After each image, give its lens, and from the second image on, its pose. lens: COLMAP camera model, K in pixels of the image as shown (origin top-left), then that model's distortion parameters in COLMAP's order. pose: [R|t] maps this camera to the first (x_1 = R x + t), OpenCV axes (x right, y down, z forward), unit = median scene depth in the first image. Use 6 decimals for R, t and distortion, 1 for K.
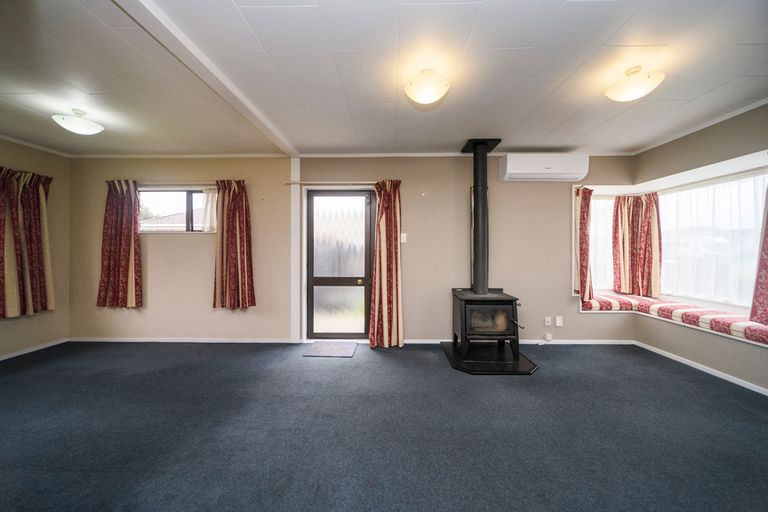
lens RADIAL K [[268.5, 0, 384.0], [0, 268.5, 256.0], [0, 0, 1]] dist [0.000768, 0.000047]
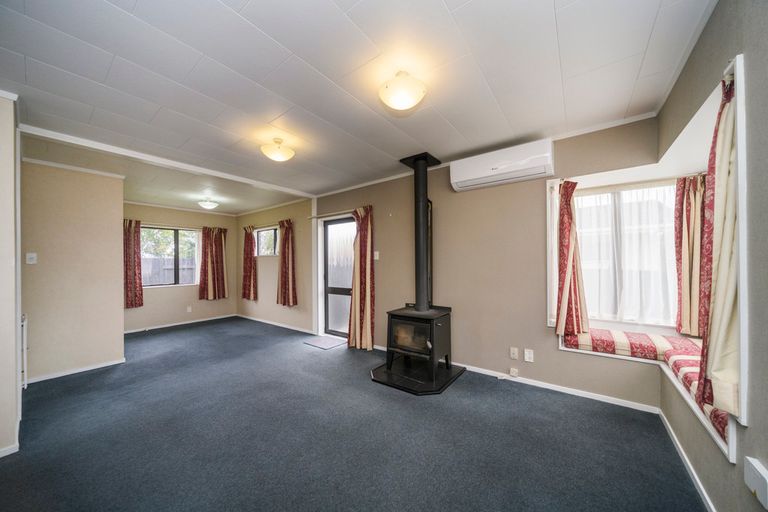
lens RADIAL K [[268.5, 0, 385.9], [0, 268.5, 269.0], [0, 0, 1]] dist [-0.000438, -0.000008]
pose [[0.809453, 0.003365, -0.587175, 0.779723], [-0.002585, 0.999994, 0.002168, -0.013058], [0.587179, -0.000237, 0.809457, 0.111973]]
